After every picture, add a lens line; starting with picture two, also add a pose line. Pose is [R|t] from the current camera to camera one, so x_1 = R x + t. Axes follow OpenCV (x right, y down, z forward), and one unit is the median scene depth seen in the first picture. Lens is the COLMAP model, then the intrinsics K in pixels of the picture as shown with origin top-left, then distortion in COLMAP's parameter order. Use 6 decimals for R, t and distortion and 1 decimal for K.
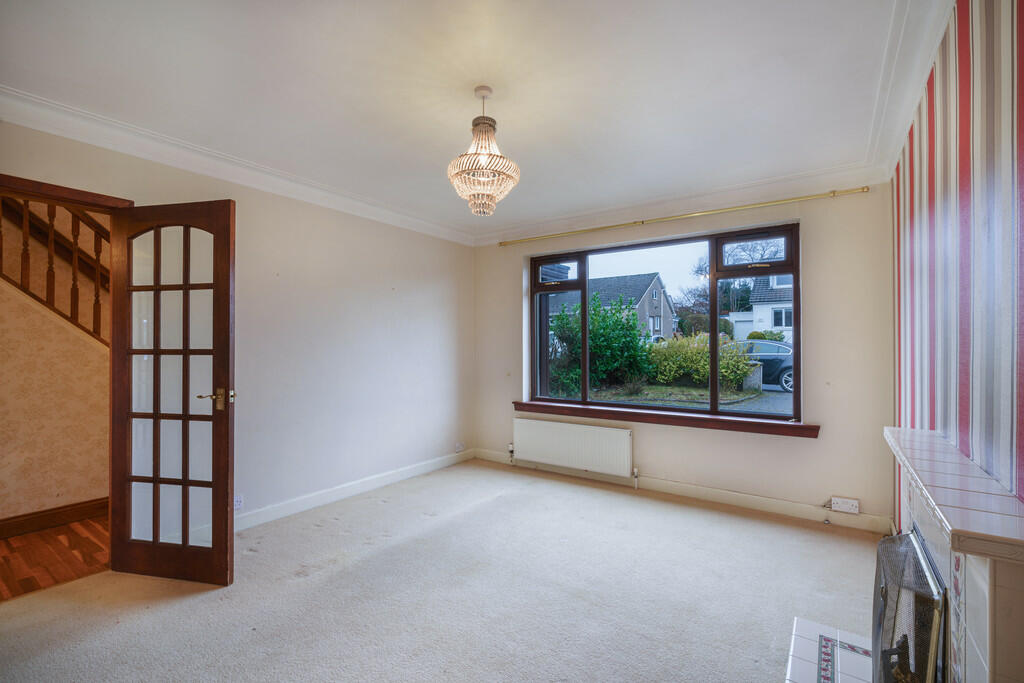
lens RADIAL K [[458.4, 0, 510.4], [0, 458.4, 345.8], [0, 0, 1]] dist [-0.002173, -0.000224]
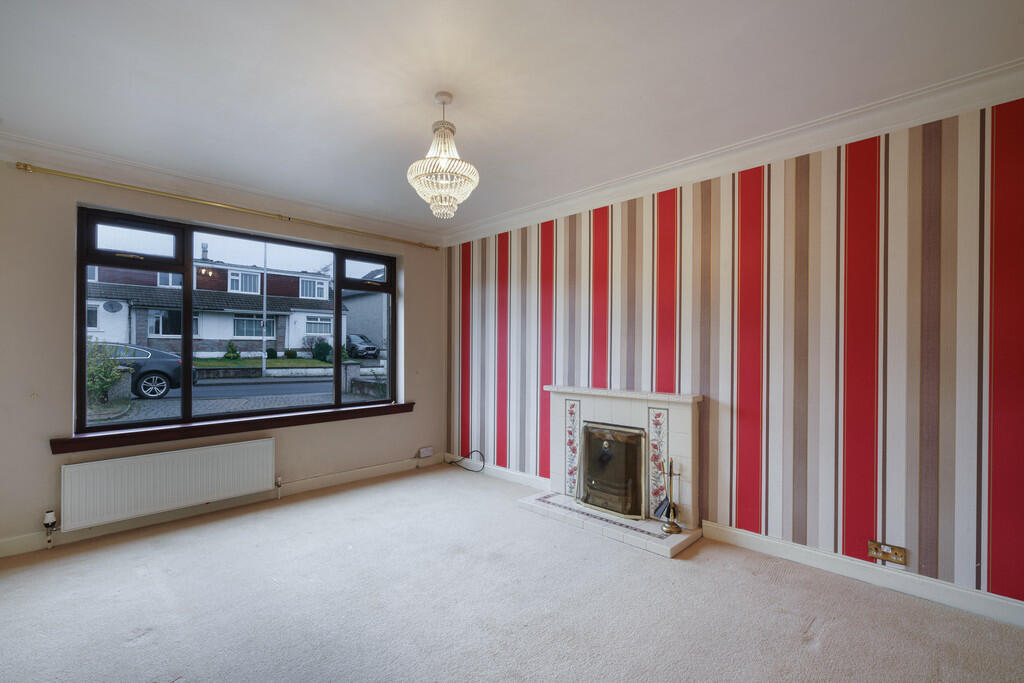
lens RADIAL K [[458.4, 0, 511.1], [0, 458.4, 345.2], [0, 0, 1]] dist [-0.002173, -0.000224]
pose [[0.165654, 0.007761, 0.986153, -0.561673], [0.002649, 0.999962, -0.008315, 0.006517], [-0.986180, 0.003989, 0.165627, 0.367350]]
